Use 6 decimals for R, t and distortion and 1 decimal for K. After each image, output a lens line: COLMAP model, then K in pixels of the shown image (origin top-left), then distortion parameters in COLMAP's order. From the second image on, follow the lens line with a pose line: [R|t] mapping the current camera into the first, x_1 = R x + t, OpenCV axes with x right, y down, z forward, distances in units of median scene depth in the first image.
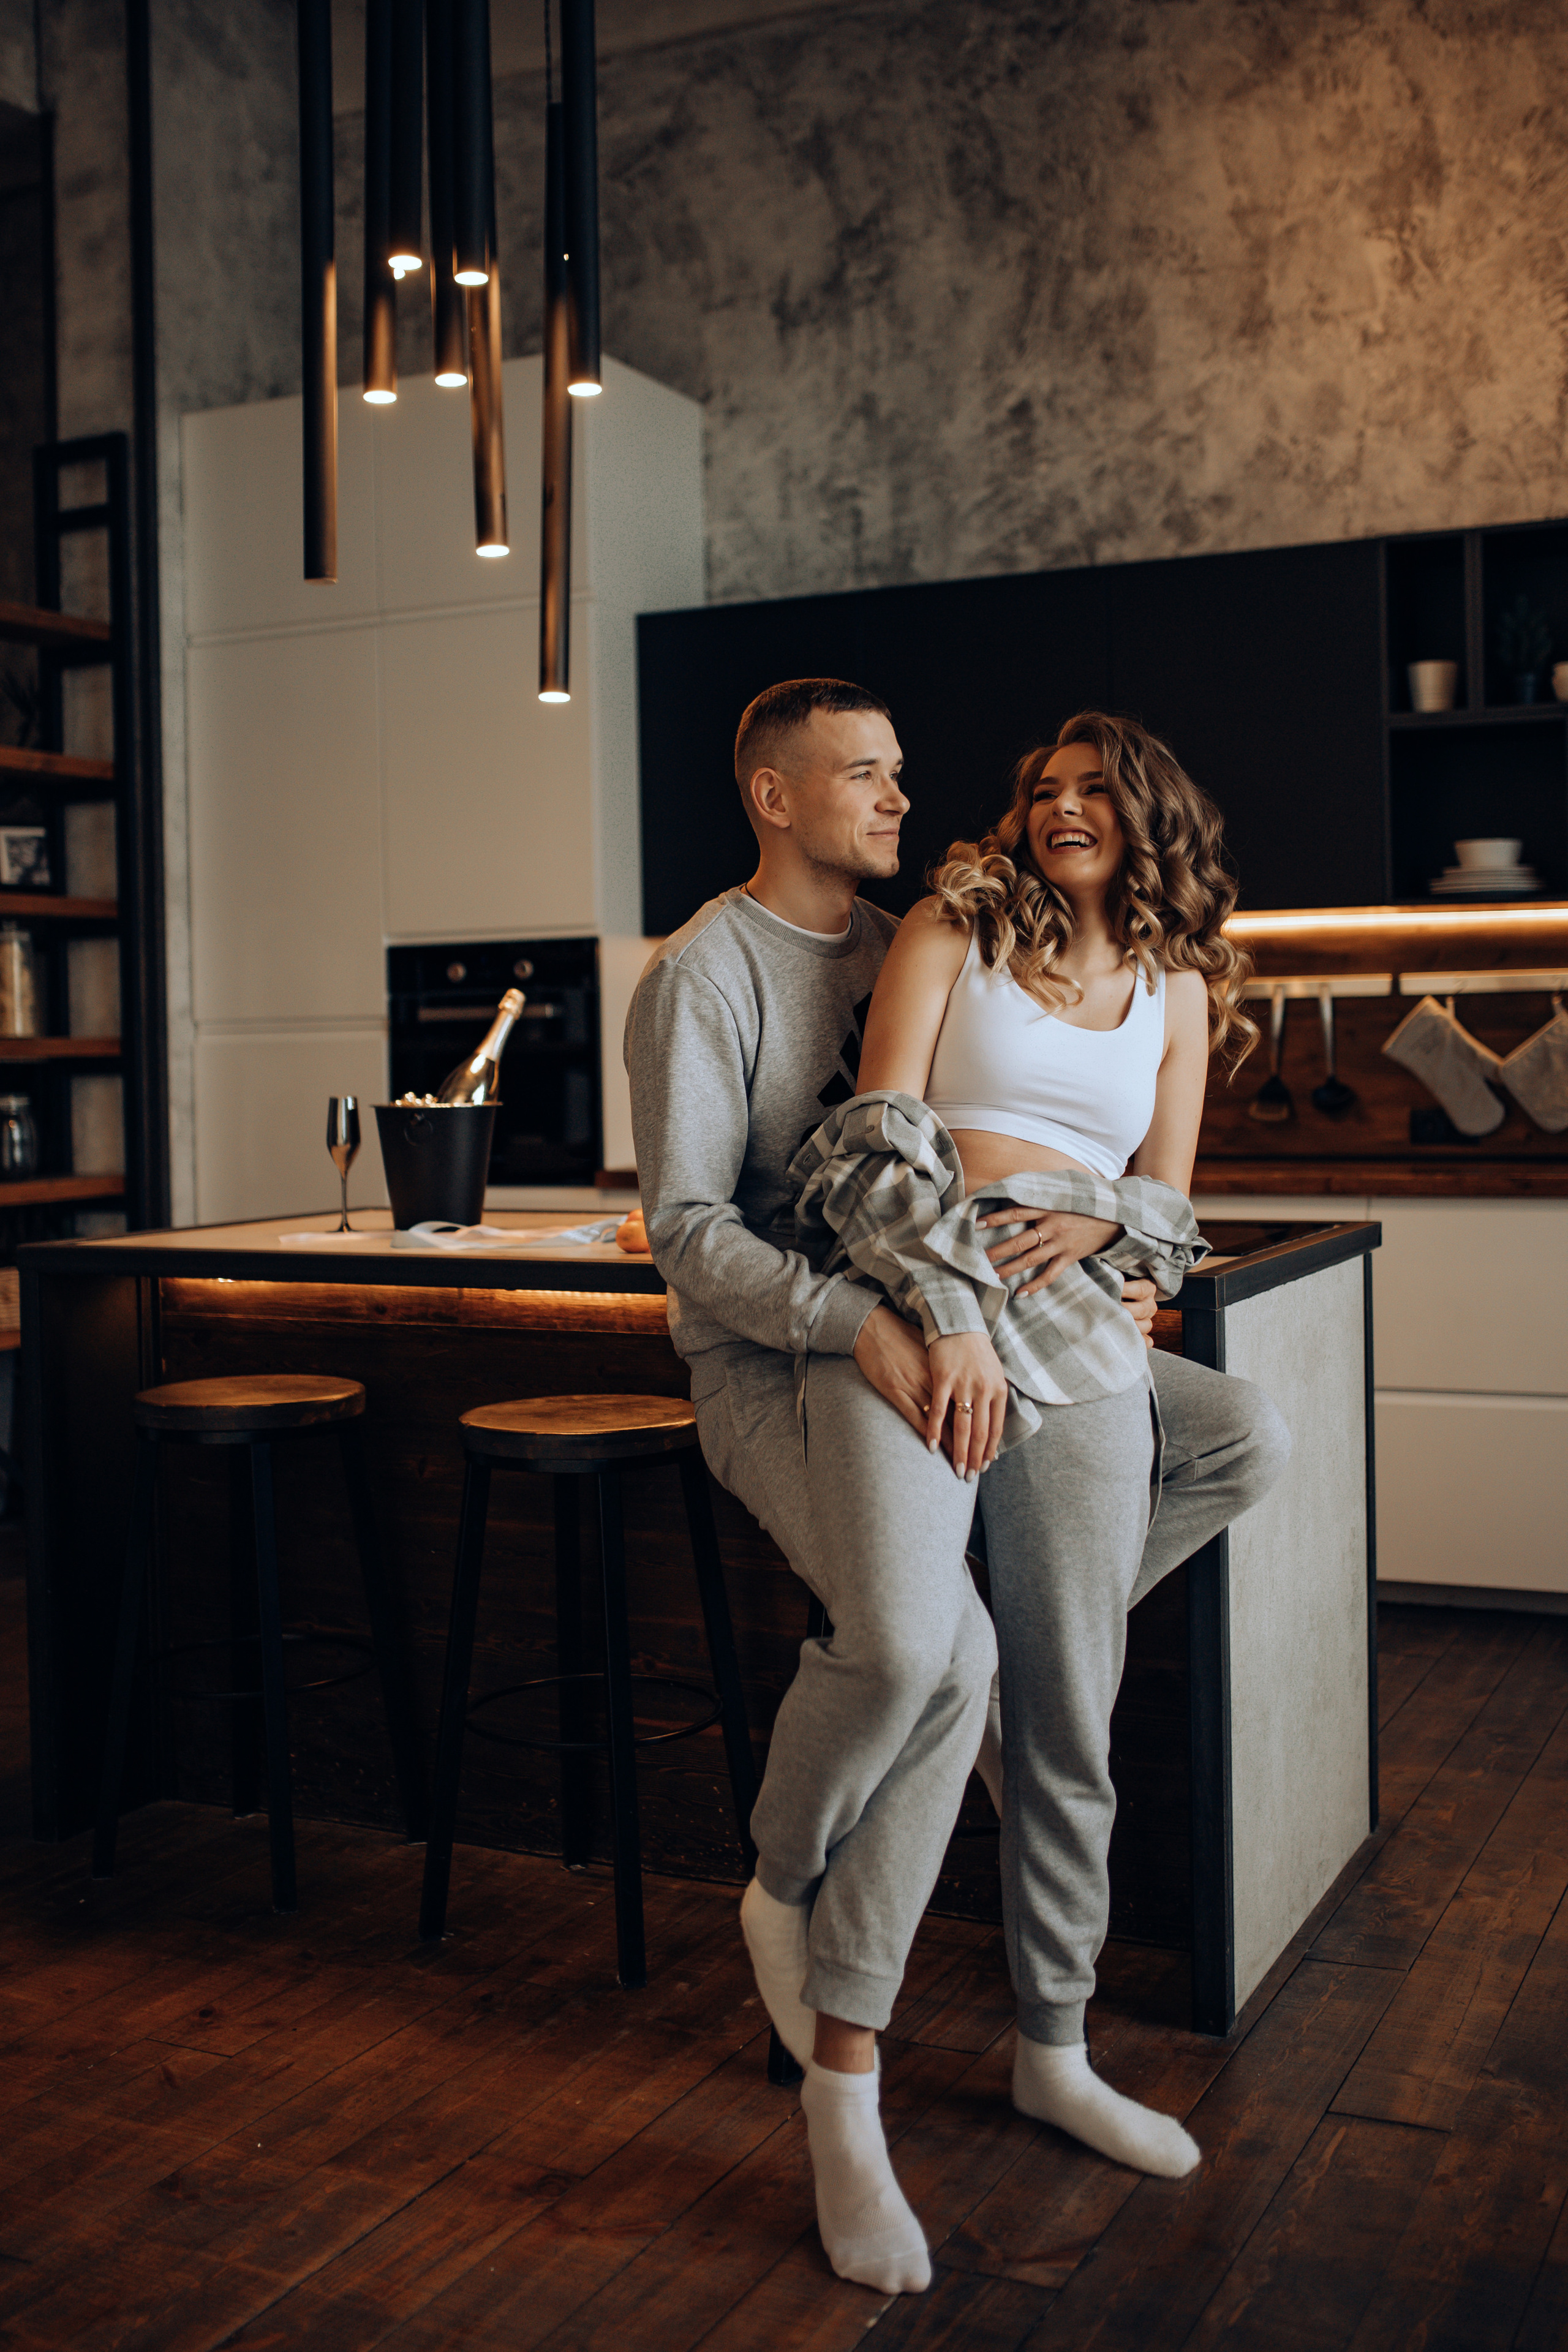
lens RADIAL K [[2496.7, 0, 698.8], [0, 2496.7, 1090.3], [0, 0, 1]] dist [-0.038023, 0.000000]
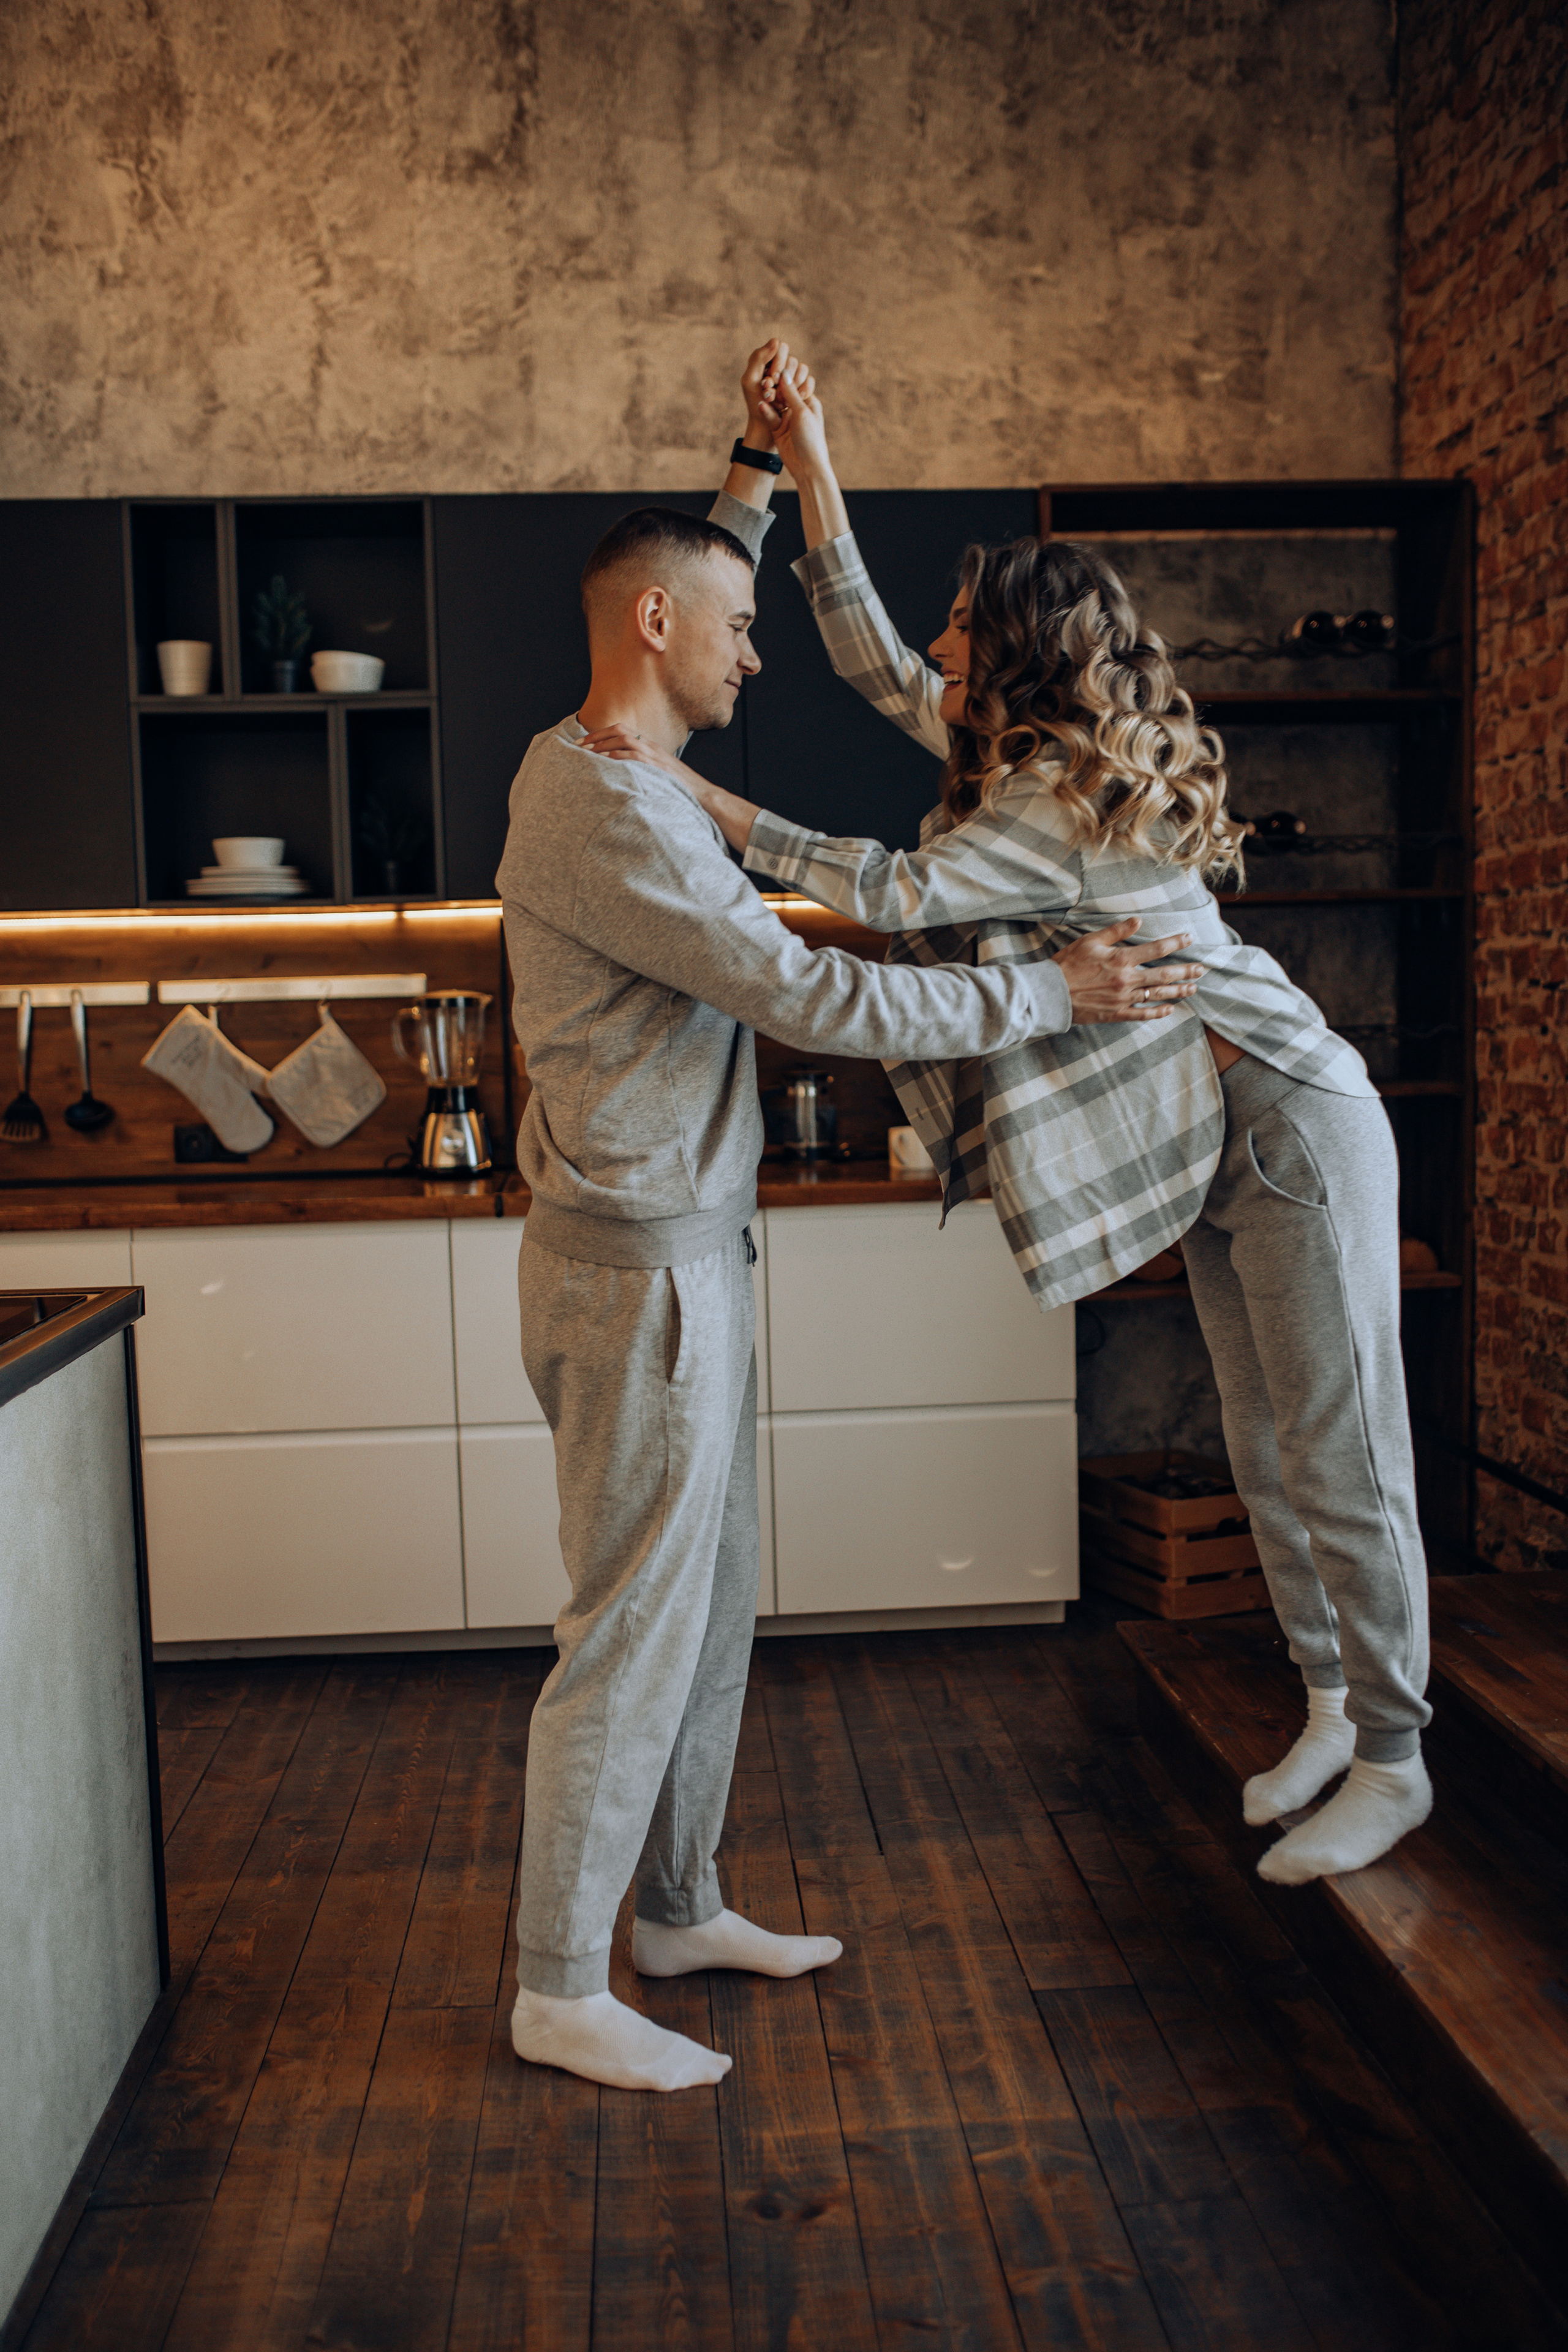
lens RADIAL K [[2295.4, 0, 791.6], [0, 2295.4, 1171.0], [0, 0, 1]] dist [-0.014217, 0.000000]
pose [[0.856280, -0.040947, 0.514887, 0.040847], [0.018164, 0.998623, 0.049208, -0.013625], [-0.516193, -0.032783, 0.855845, 0.144818]]
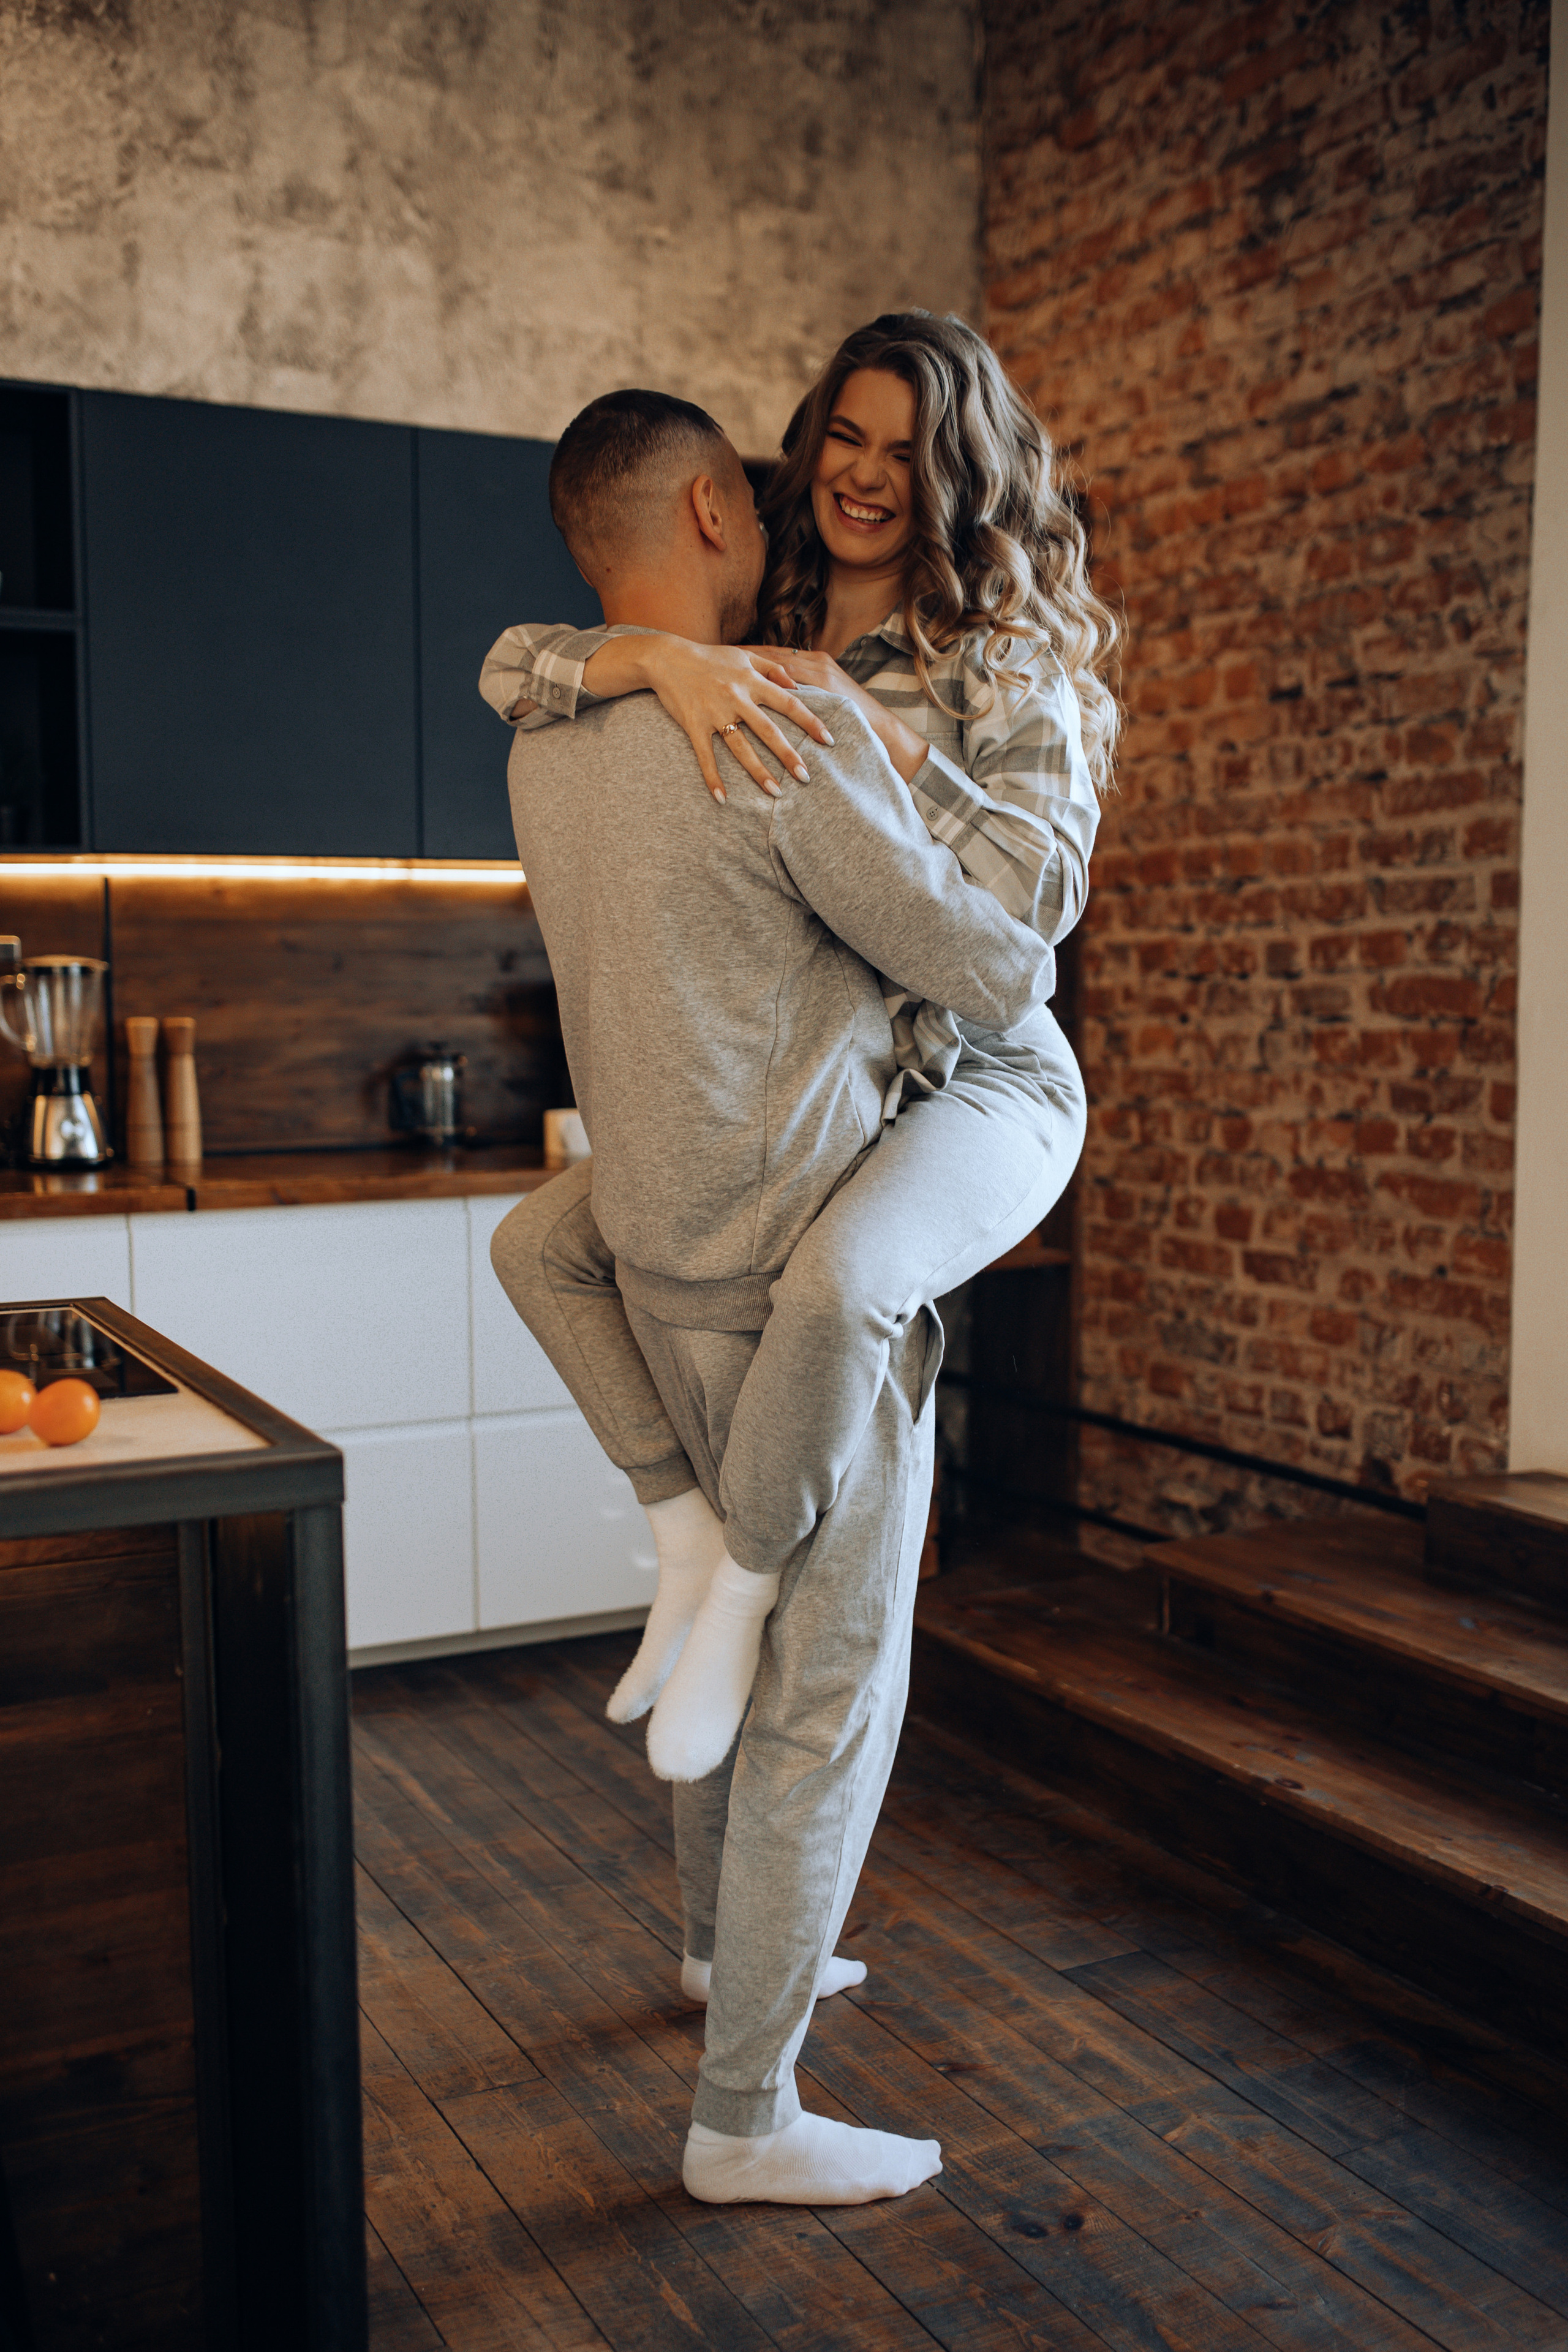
lens RADIAL K [[2295.4, 0, 801.4], [0, 2295.4, 1191.2], [0, 0, 1]] dist [-0.014217, 0.000000]
pose [[0.574688, -0.057122, 0.816376, -0.100230], [0.006884, 0.997863, 0.064975, -0.011365], [-0.818343, -0.031721, 0.573853, 0.313010]]
